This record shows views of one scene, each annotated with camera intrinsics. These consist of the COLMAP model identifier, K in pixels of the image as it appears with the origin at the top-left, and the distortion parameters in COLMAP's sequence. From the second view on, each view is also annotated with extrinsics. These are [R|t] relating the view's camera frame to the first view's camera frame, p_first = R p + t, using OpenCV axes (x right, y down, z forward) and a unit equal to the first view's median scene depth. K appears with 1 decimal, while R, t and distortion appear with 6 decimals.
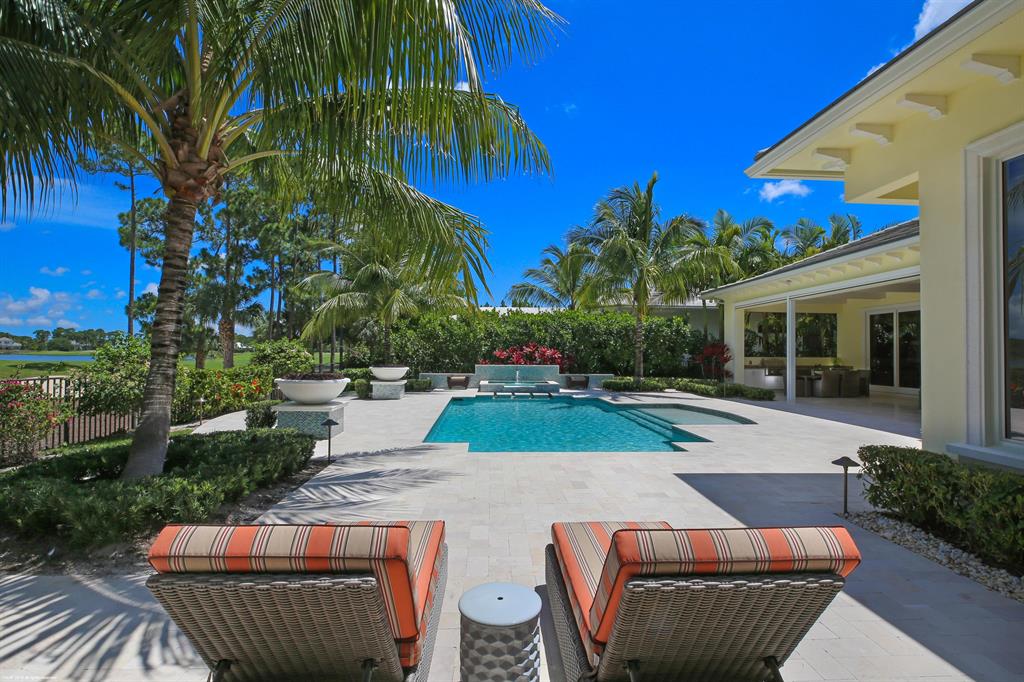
lens RADIAL K [[473.7, 0, 509.7], [0, 473.7, 341.2], [0, 0, 1]] dist [-0.038429, 0.010105]
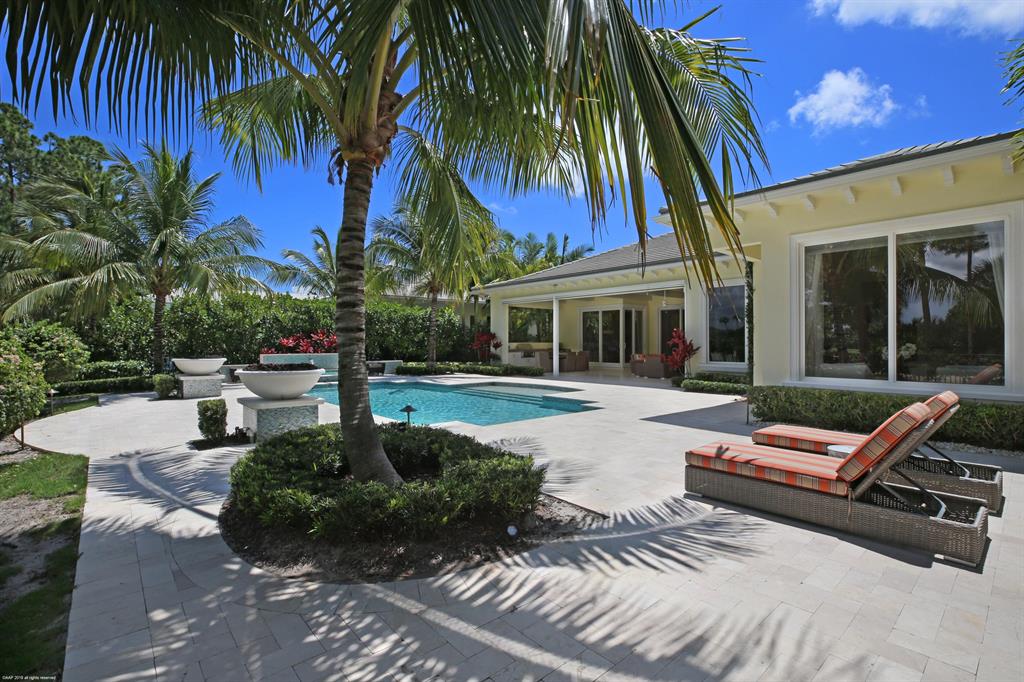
lens RADIAL K [[473.7, 0, 509.7], [0, 473.7, 341.2], [0, 0, 1]] dist [-0.038429, 0.010105]
pose [[0.780202, -0.006099, 0.625498, -0.351352], [-0.009494, 0.999722, 0.021589, 0.003527], [-0.625455, -0.022782, 0.779927, 0.043181]]
